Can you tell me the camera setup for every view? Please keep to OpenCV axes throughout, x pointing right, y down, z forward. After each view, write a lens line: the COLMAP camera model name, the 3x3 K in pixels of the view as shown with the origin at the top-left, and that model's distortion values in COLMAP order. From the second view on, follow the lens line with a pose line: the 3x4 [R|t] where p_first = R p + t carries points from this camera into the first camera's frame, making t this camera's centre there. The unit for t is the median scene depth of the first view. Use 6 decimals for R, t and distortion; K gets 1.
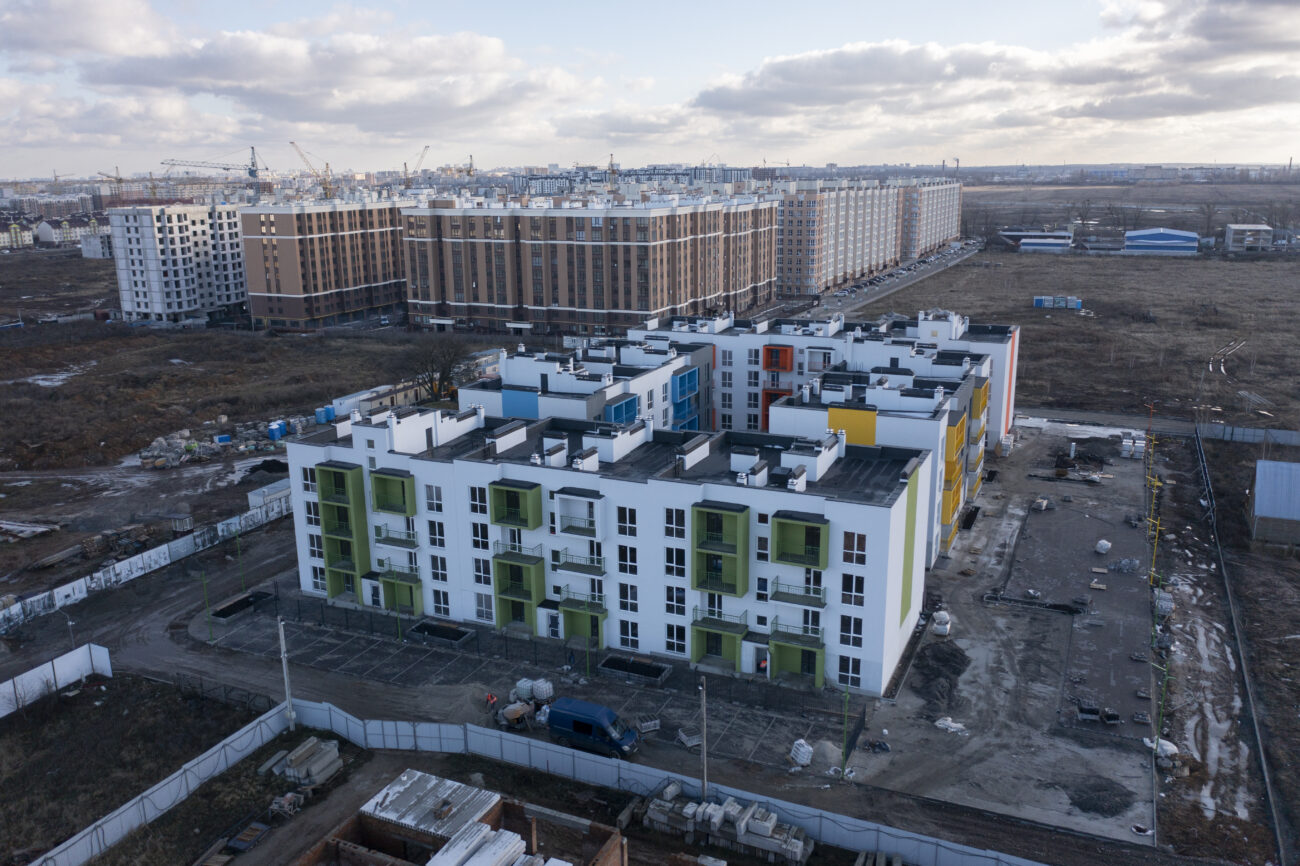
lens RADIAL K [[1017.8, 0, 641.7], [0, 1017.8, 427.7], [0, 0, 1]] dist [-0.020892, 0.004103]
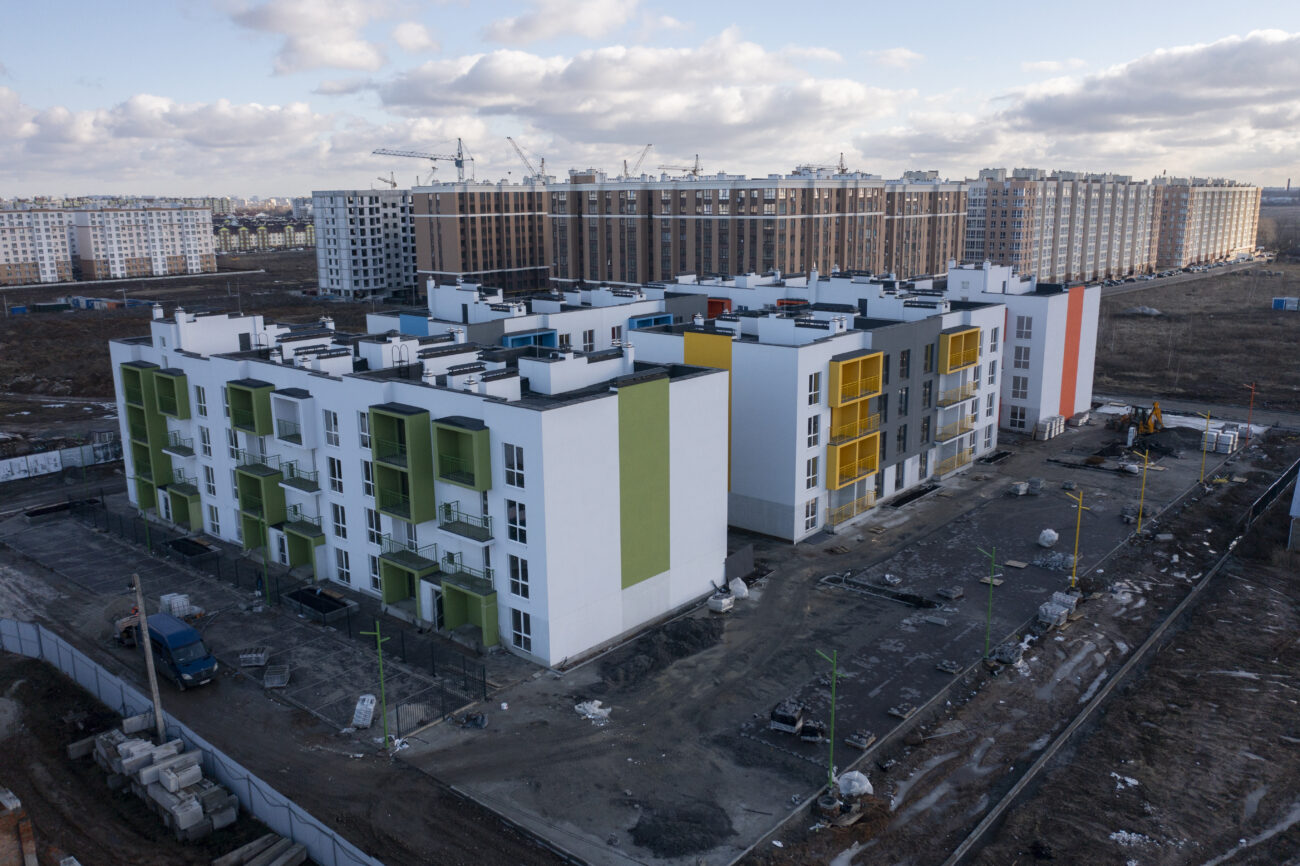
lens RADIAL K [[1017.8, 0, 646.4], [0, 1017.8, 429.9], [0, 0, 1]] dist [-0.020892, 0.004103]
pose [[0.960015, 0.064263, -0.272471, 0.249178], [-0.069534, 0.997532, -0.009724, 0.044532], [0.271174, 0.028281, 0.962115, 0.138490]]
